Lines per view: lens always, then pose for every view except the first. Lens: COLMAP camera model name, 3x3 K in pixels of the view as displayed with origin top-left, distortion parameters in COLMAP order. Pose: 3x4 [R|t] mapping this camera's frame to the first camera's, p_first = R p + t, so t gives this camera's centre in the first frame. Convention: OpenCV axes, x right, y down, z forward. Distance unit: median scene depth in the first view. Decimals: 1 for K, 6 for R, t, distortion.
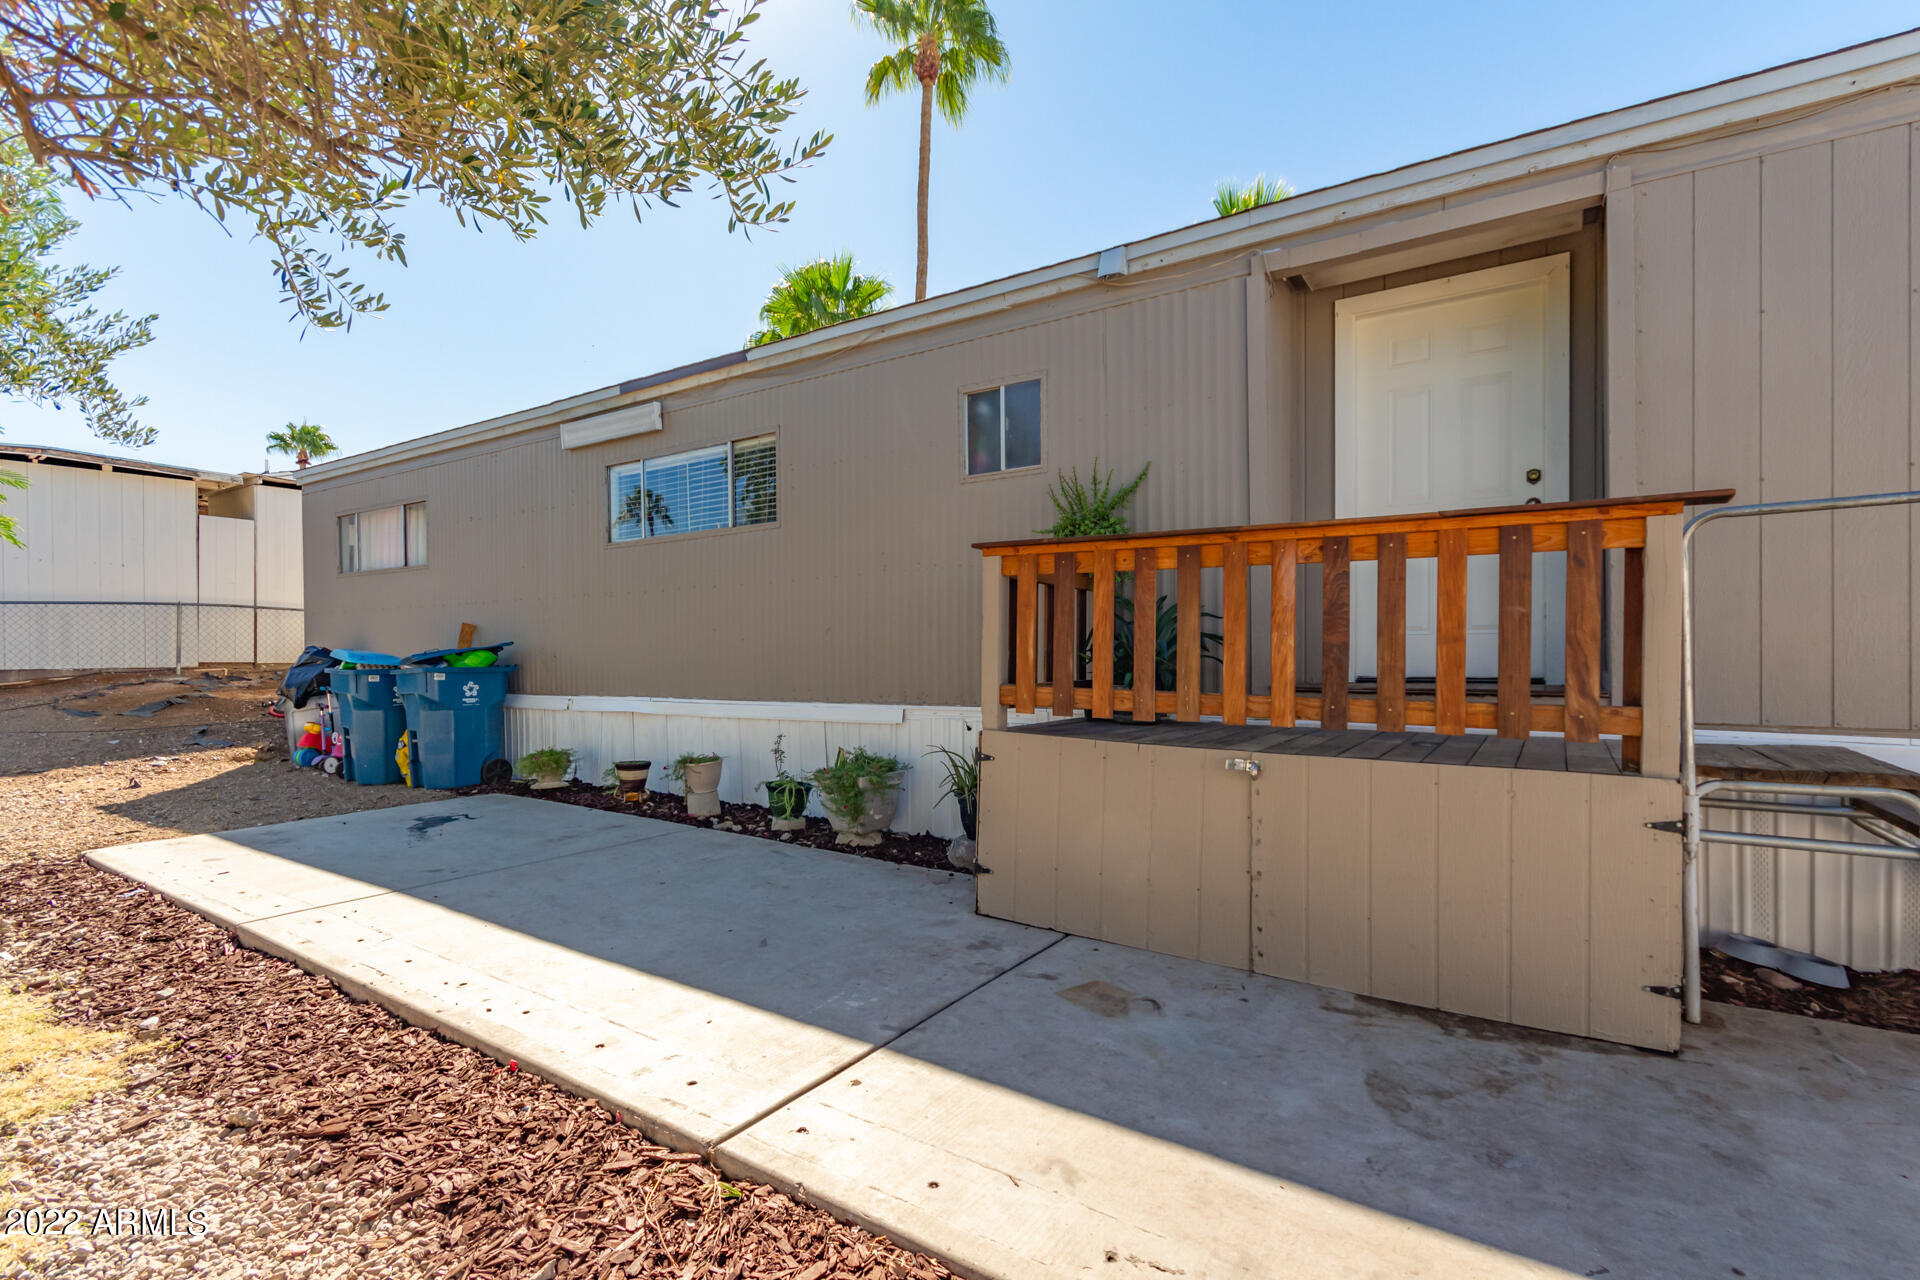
lens RADIAL K [[904.5, 0, 956.3], [0, 904.5, 648.5], [0, 0, 1]] dist [-0.000754, 0.002648]
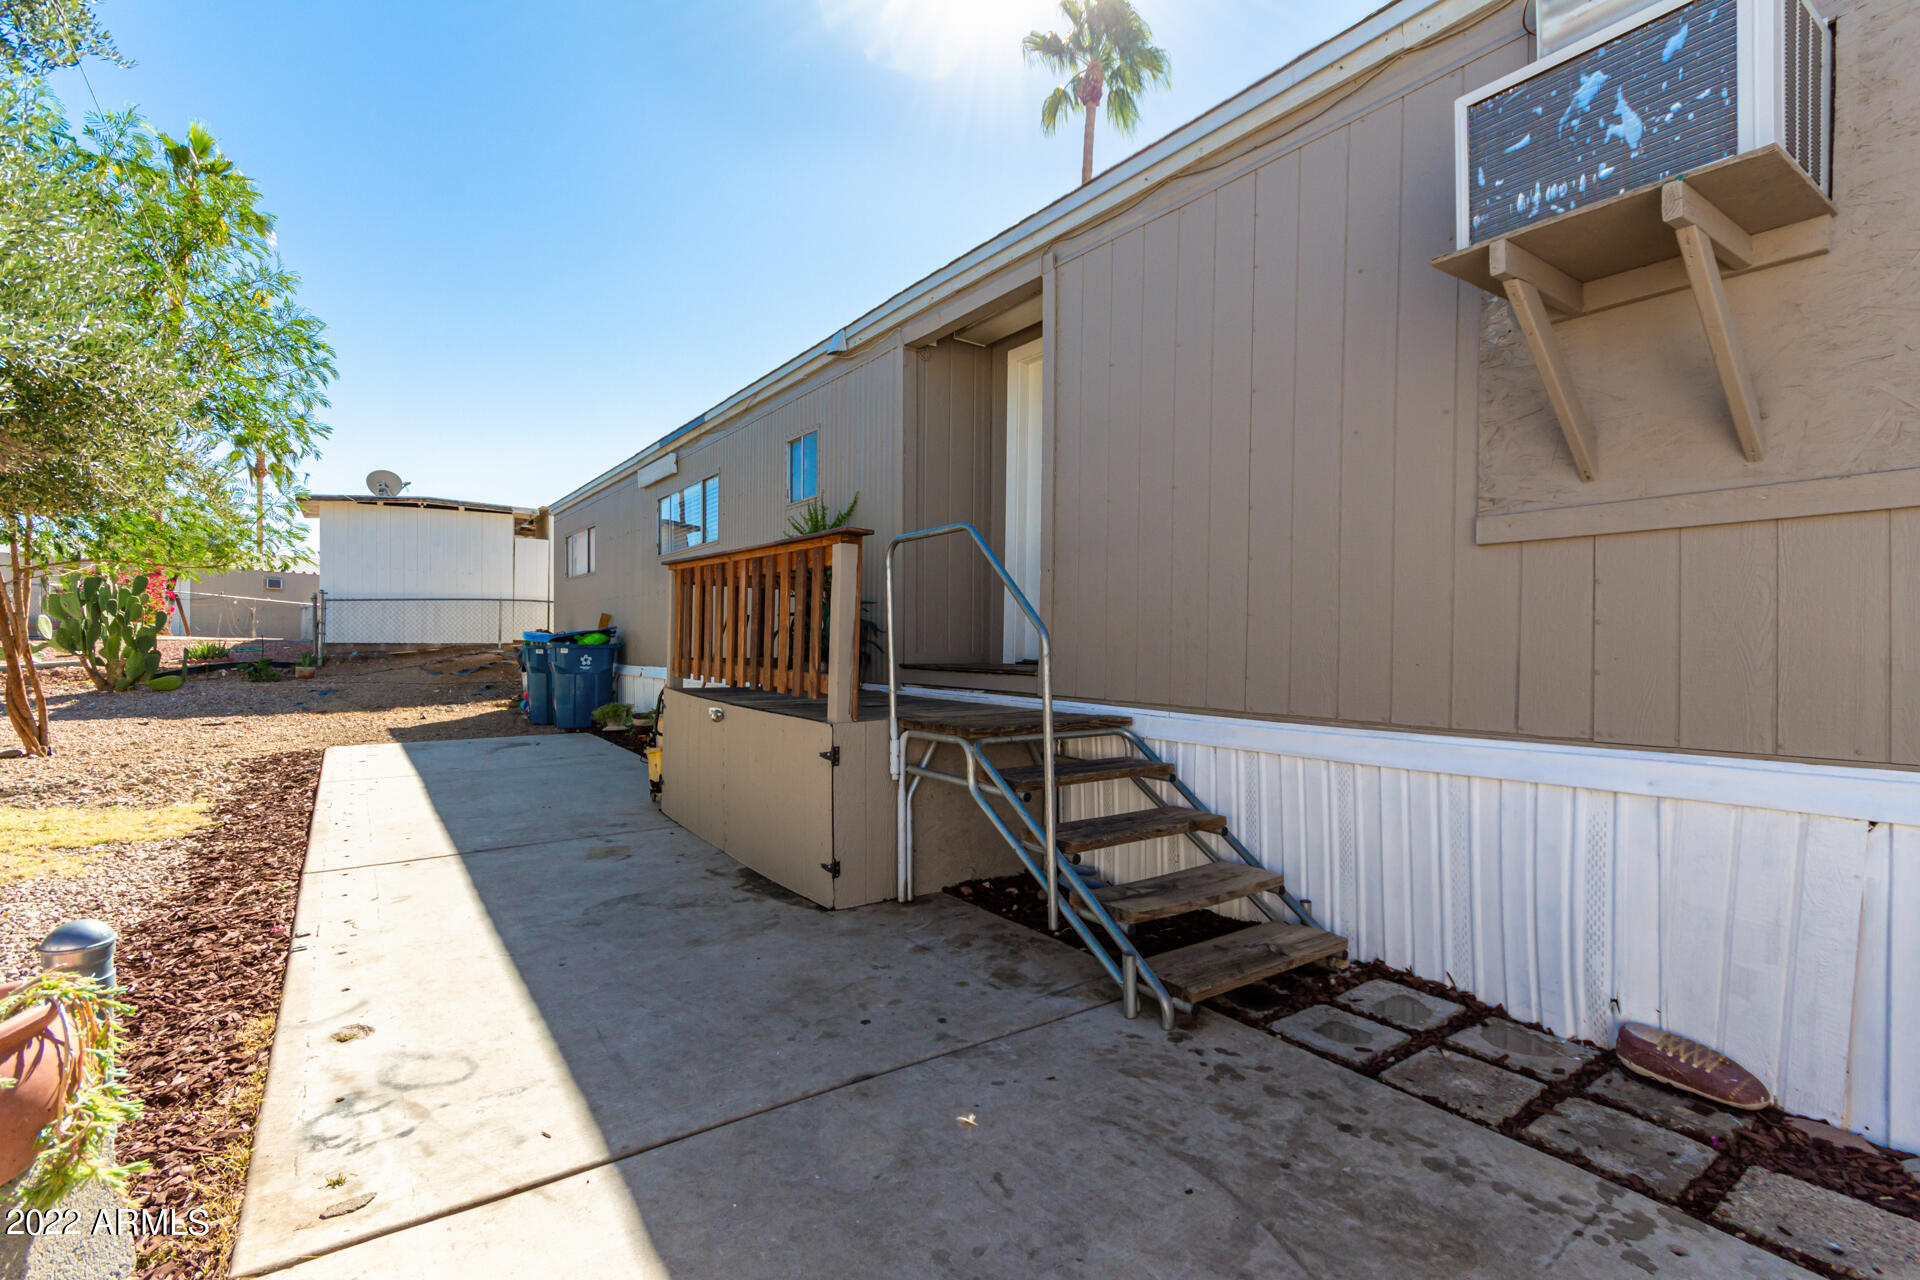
lens RADIAL K [[904.5, 0, 970.5], [0, 904.5, 632.7], [0, 0, 1]] dist [-0.000754, 0.002648]
pose [[0.930226, 0.007158, -0.366917, 0.547741], [-0.007822, 0.999969, -0.000323, -0.002258], [0.366904, 0.003171, 0.930254, -0.103027]]
